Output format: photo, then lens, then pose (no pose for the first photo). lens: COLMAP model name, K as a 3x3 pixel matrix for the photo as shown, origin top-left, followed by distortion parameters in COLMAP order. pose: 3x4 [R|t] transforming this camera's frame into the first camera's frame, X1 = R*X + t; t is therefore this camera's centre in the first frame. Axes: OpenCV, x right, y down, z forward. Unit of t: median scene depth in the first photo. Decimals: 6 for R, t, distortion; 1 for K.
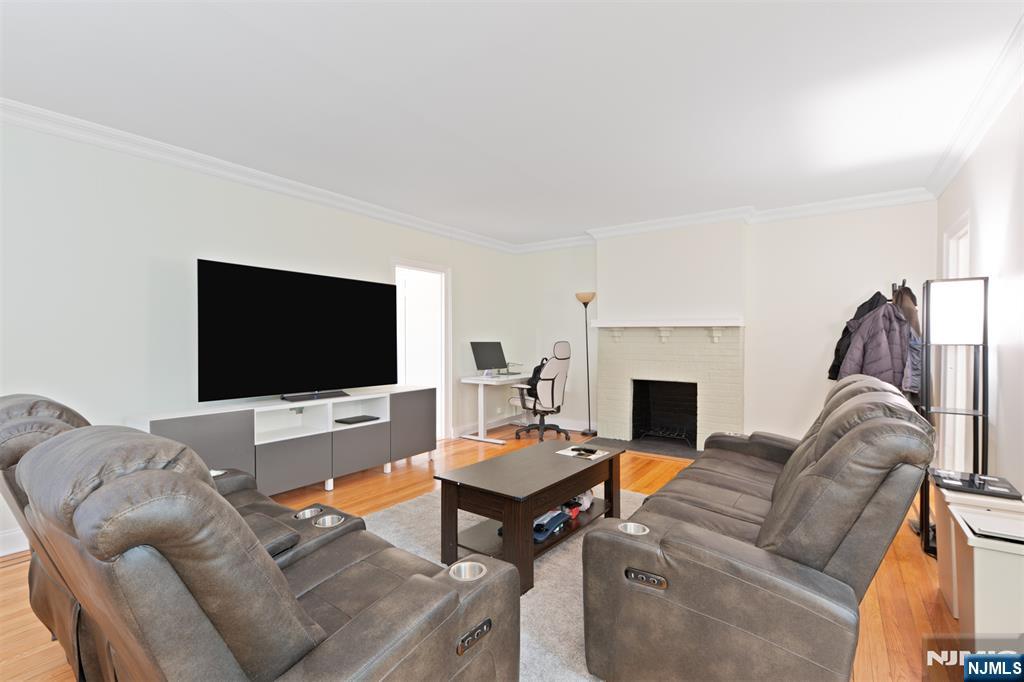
lens RADIAL K [[462.2, 0, 513.4], [0, 462.2, 339.9], [0, 0, 1]] dist [0.004009, -0.003259]
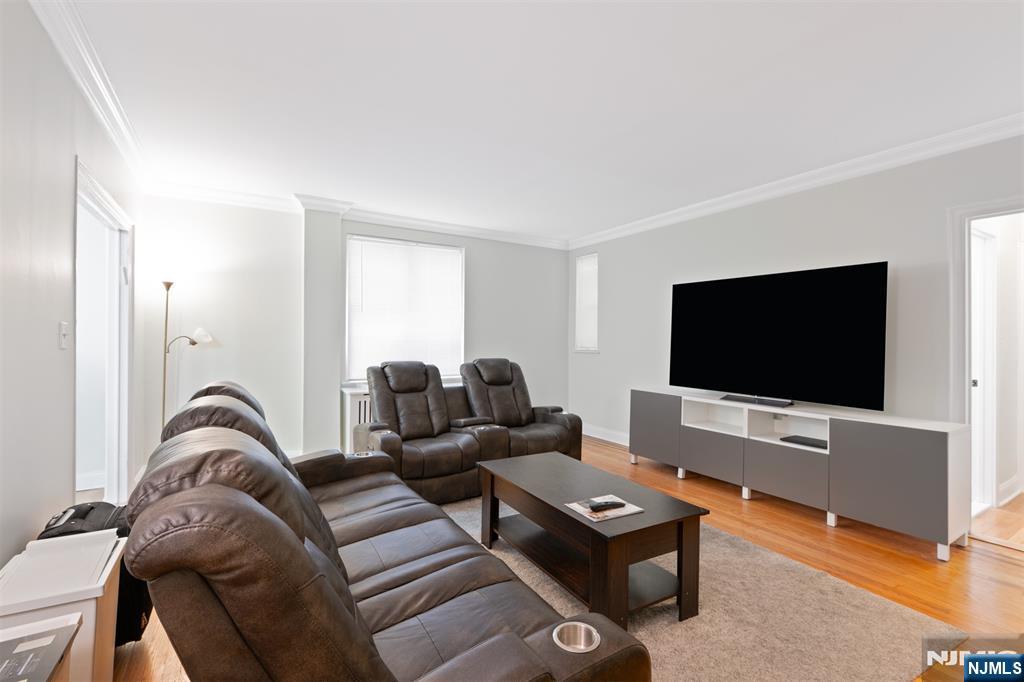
lens RADIAL K [[462.2, 0, 511.7], [0, 462.2, 338.1], [0, 0, 1]] dist [0.004009, -0.003259]
pose [[-0.373484, 0.000561, -0.927636, 0.666252], [-0.015286, 0.999860, 0.006759, -0.008542], [0.927511, 0.016705, -0.373423, 0.887060]]
